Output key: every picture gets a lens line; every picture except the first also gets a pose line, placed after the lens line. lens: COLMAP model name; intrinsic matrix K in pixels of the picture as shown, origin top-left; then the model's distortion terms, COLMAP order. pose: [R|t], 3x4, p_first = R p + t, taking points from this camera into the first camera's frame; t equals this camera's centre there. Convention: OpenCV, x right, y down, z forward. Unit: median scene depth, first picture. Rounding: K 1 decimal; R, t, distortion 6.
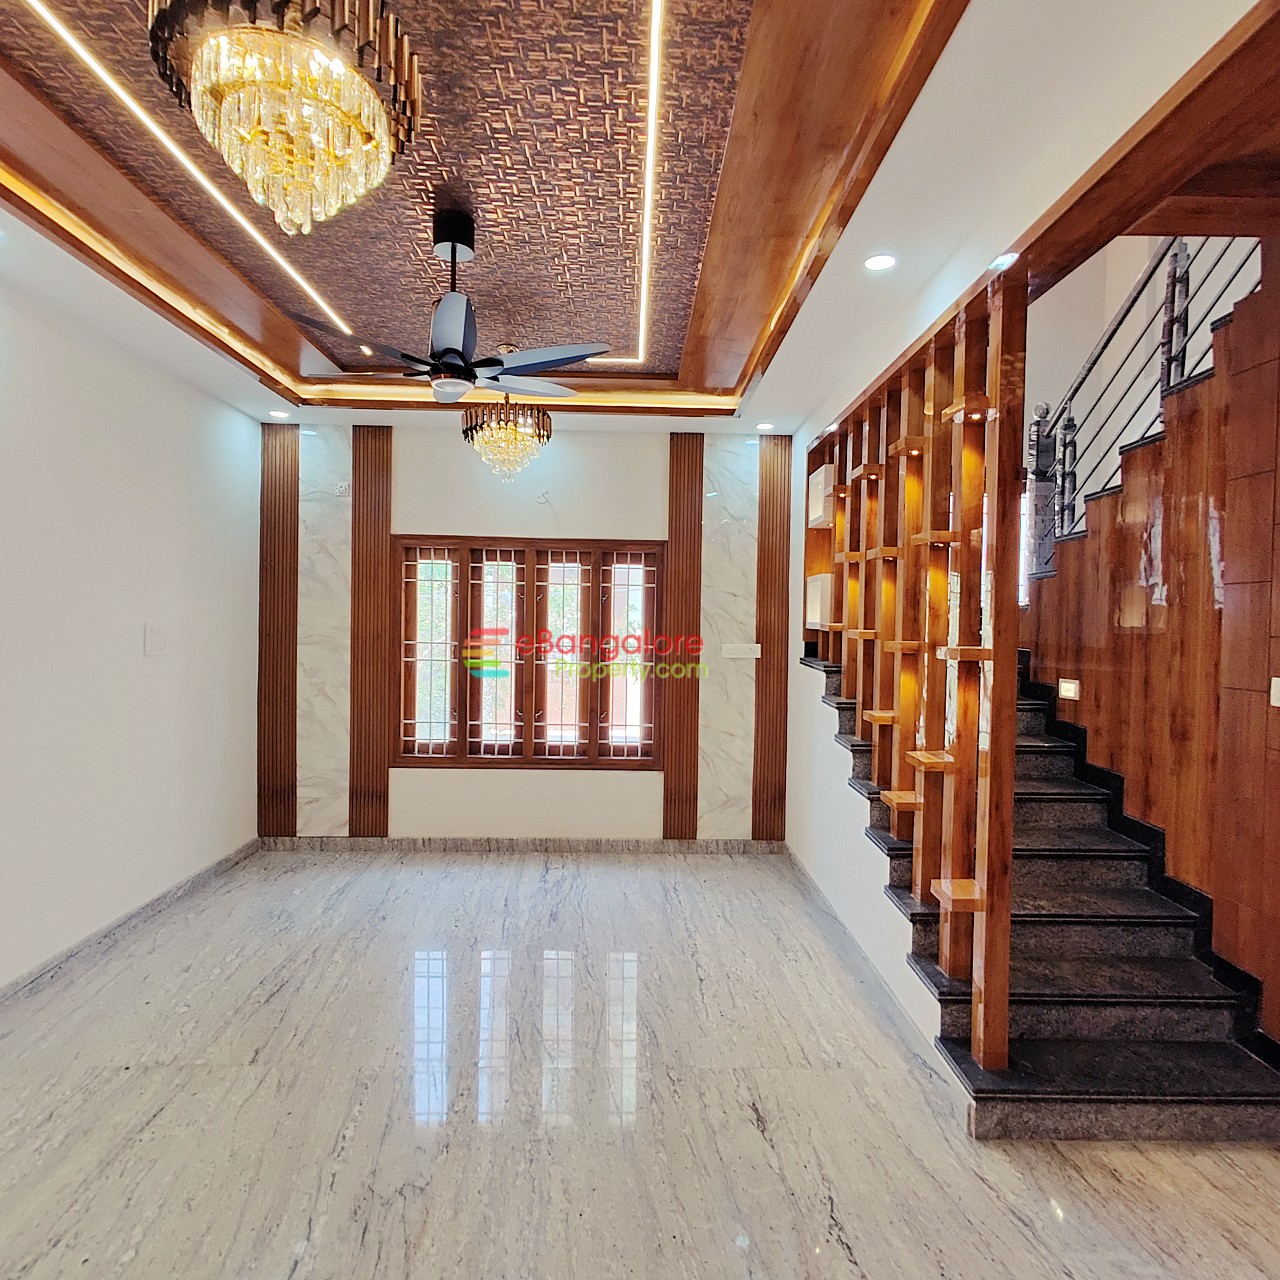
lens RADIAL K [[747.7, 0, 640.5], [0, 747.7, 644.6], [0, 0, 1]] dist [-0.000332, 0.005142]
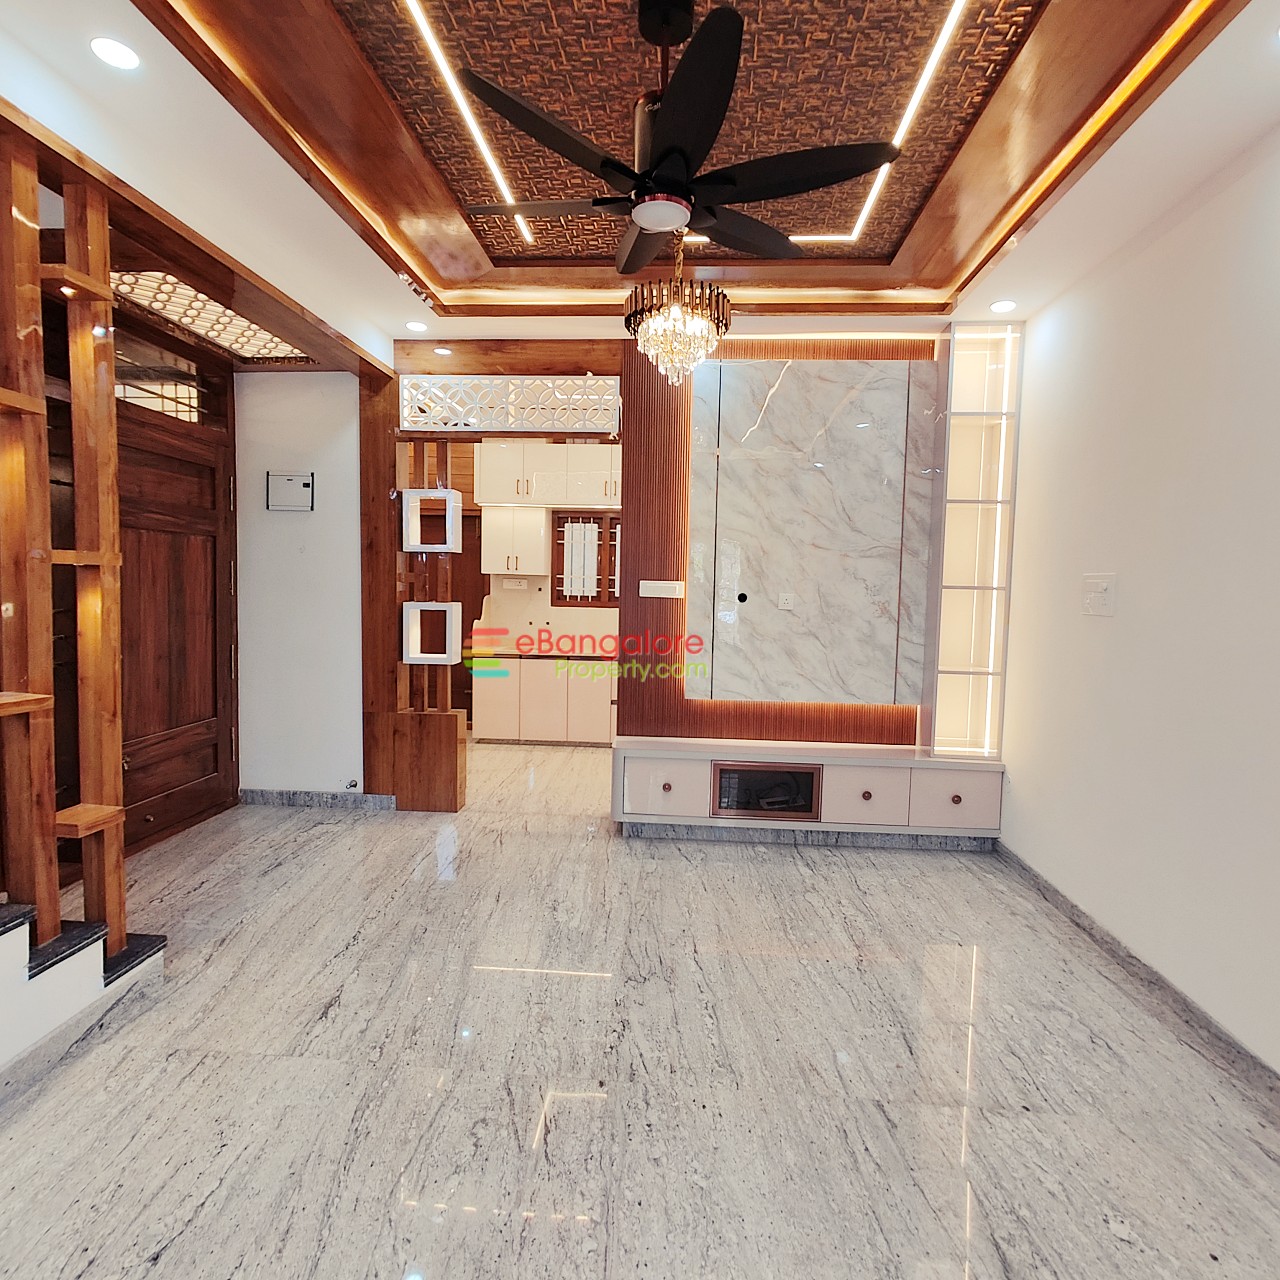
lens RADIAL K [[747.7, 0, 642.2], [0, 747.7, 632.5], [0, 0, 1]] dist [-0.000332, 0.005142]
pose [[-0.994889, -0.045086, 0.090345, -0.170129], [-0.036227, 0.994585, 0.097406, -0.005260], [-0.094247, 0.093636, -0.991136, 0.946118]]
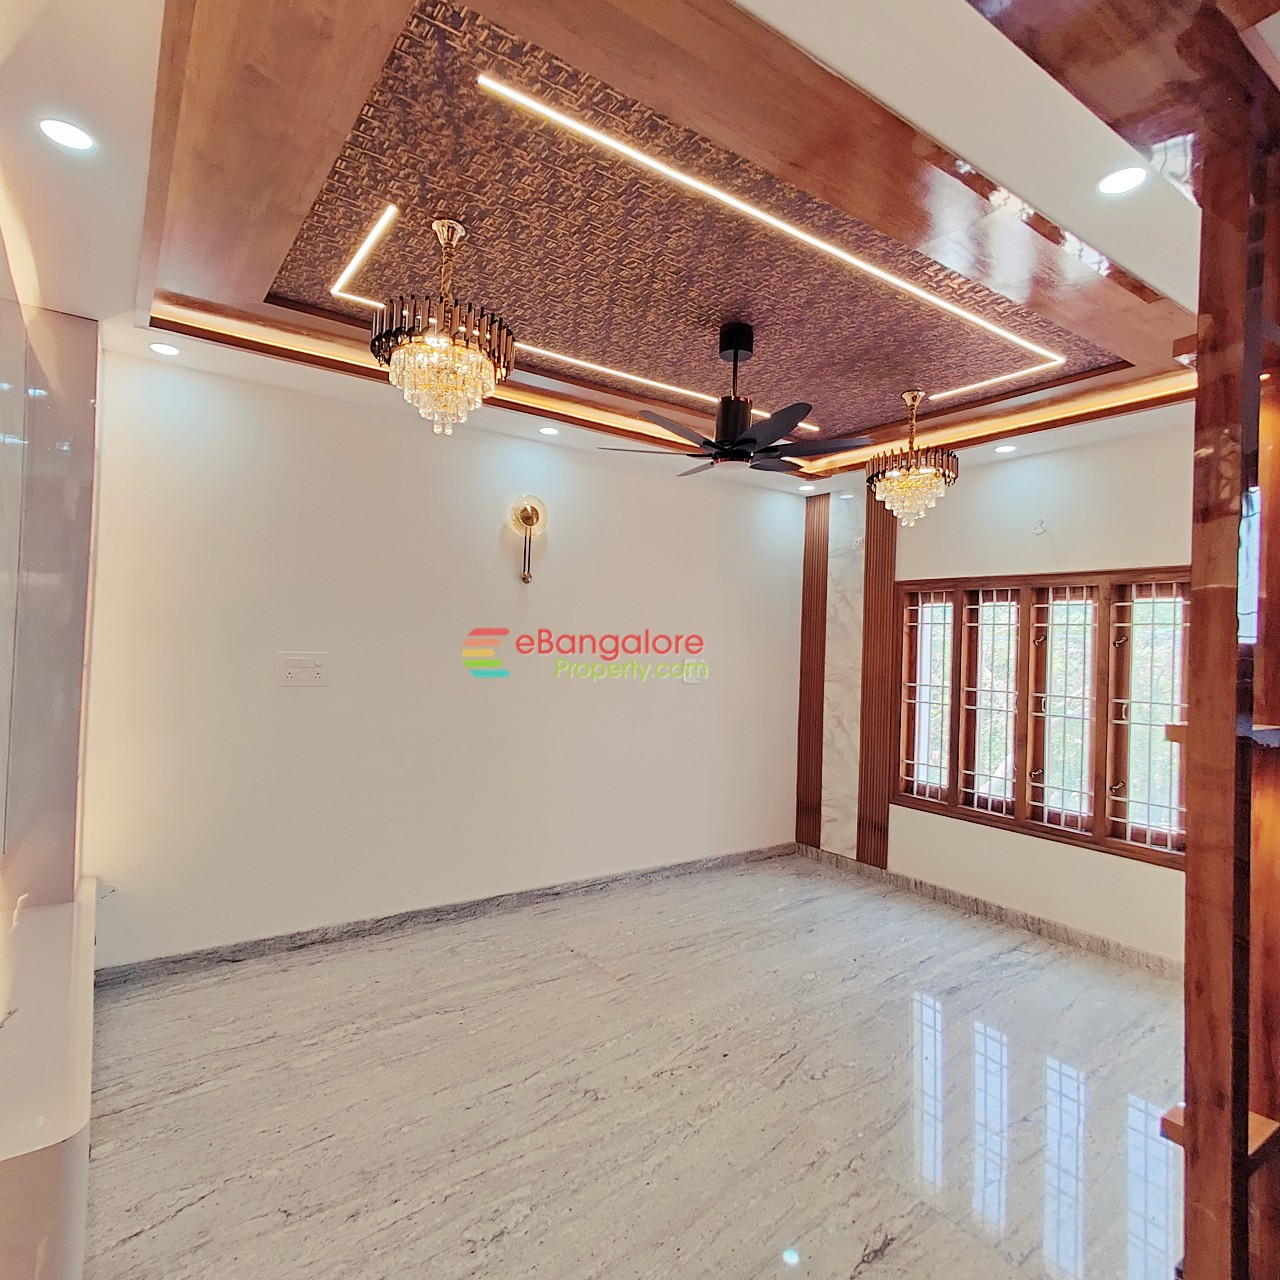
lens RADIAL K [[747.7, 0, 646.5], [0, 747.7, 637.7], [0, 0, 1]] dist [-0.000332, 0.005142]
pose [[0.556051, -0.004975, -0.831133, 0.351825], [-0.047969, 0.998123, -0.038068, -0.010151], [0.829763, 0.061037, 0.554769, 0.127146]]
